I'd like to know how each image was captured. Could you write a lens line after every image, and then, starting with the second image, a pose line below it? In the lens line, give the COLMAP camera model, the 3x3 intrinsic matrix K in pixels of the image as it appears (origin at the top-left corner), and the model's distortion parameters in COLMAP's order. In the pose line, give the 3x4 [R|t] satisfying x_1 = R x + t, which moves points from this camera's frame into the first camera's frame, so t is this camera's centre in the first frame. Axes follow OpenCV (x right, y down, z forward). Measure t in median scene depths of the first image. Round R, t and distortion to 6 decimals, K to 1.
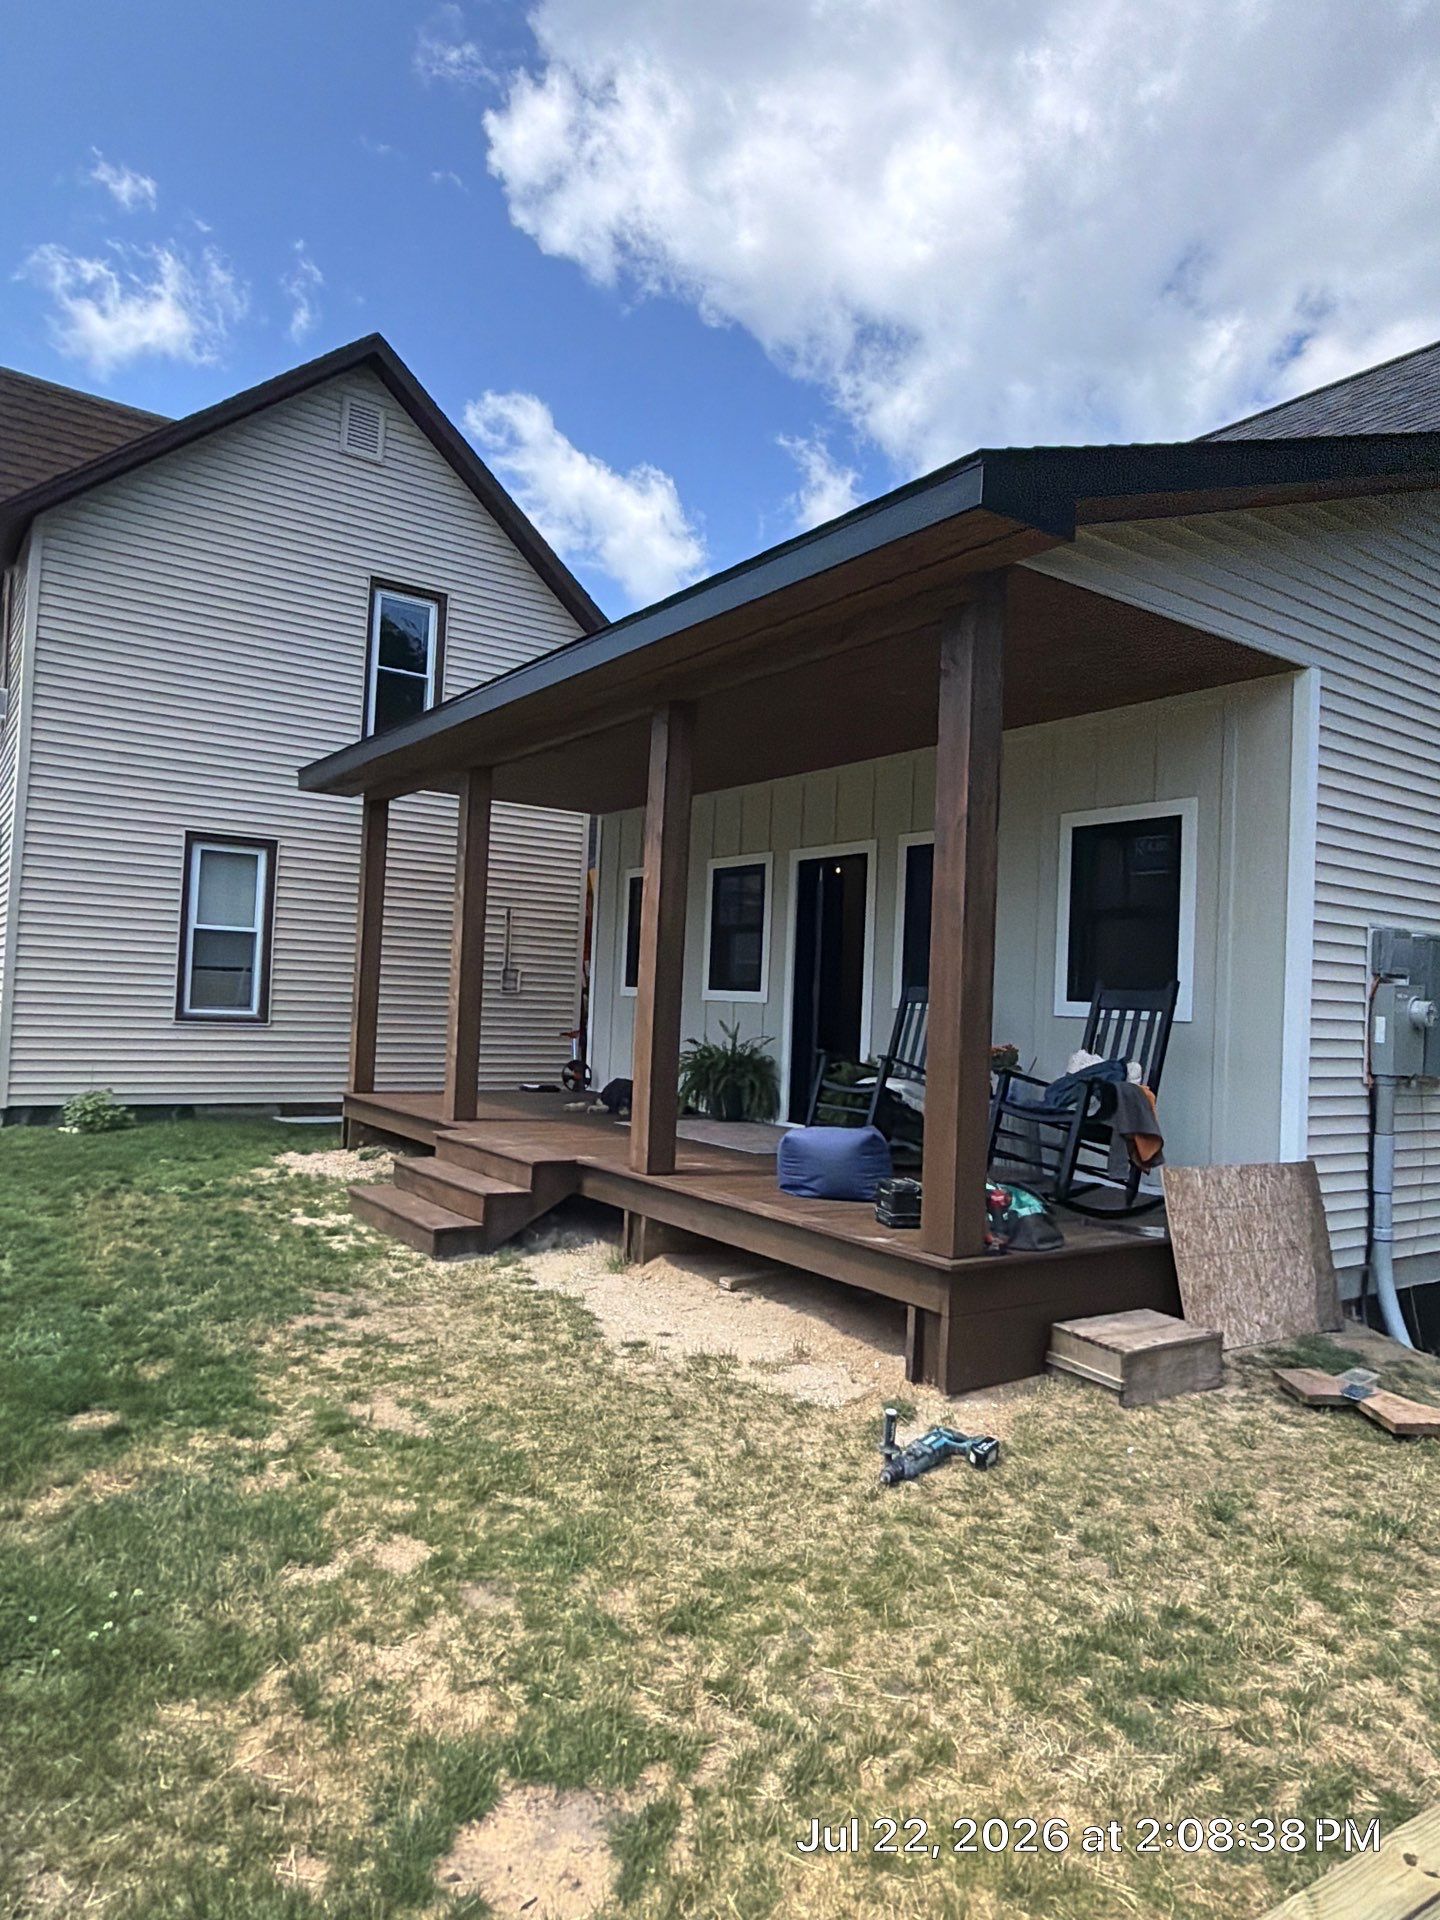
lens RADIAL K [[1205.3, 0, 719.5], [0, 1205.3, 960.9], [0, 0, 1]] dist [-0.003386, 0.001754]
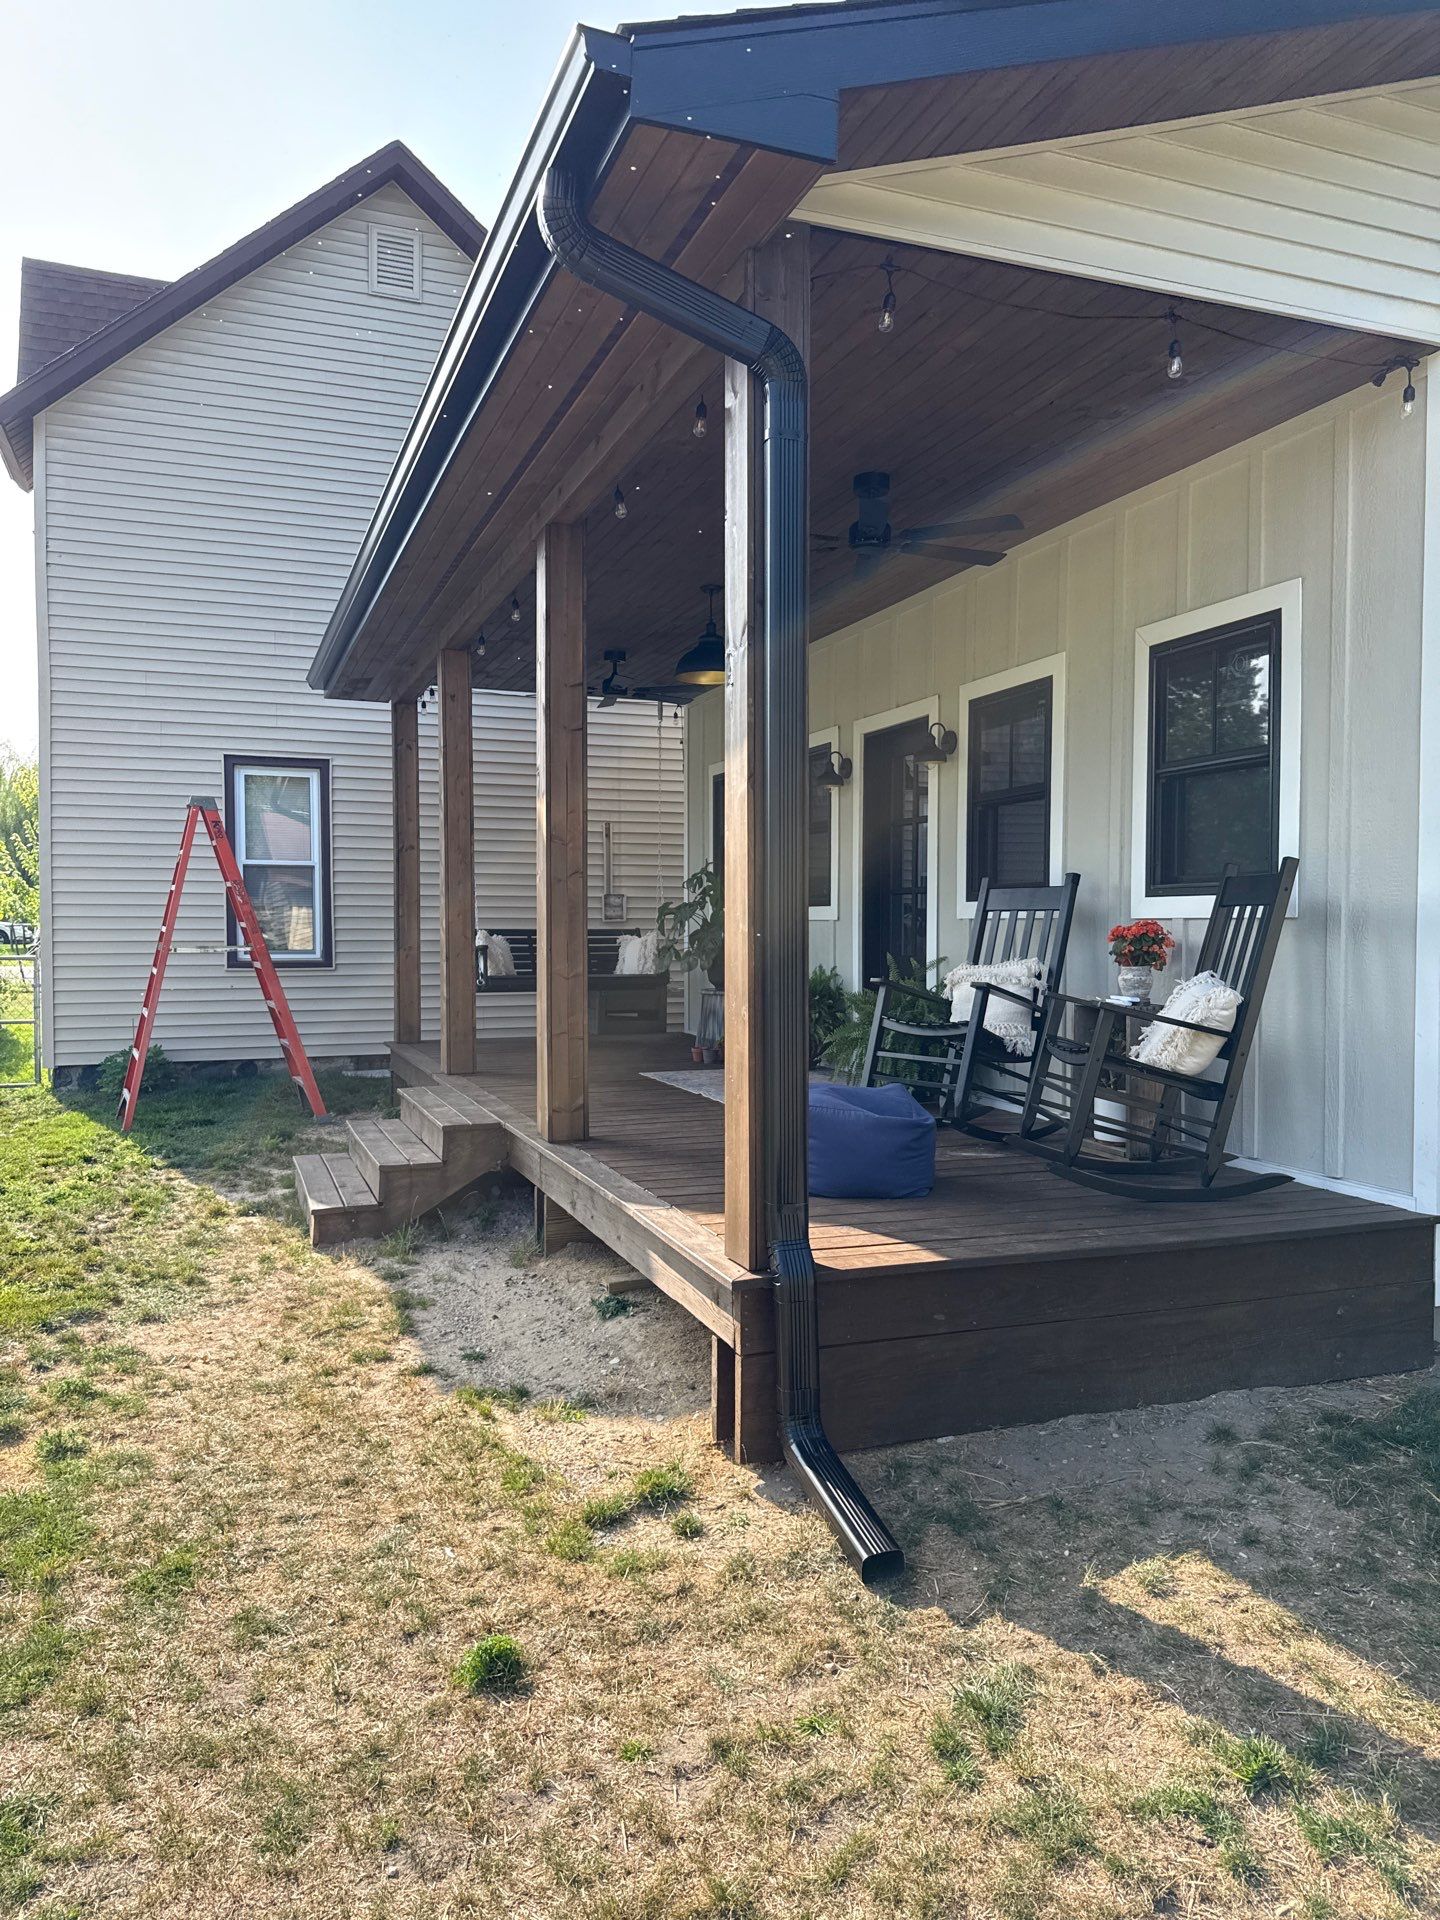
lens RADIAL K [[1355.8, 0, 720.6], [0, 1355.8, 962.1], [0, 0, 1]] dist [0.029291, -0.015289]
pose [[0.968991, -0.035151, -0.244583, 0.179197], [0.048673, 0.997589, 0.049462, 0.015144], [0.242255, -0.059832, 0.968366, 0.123737]]
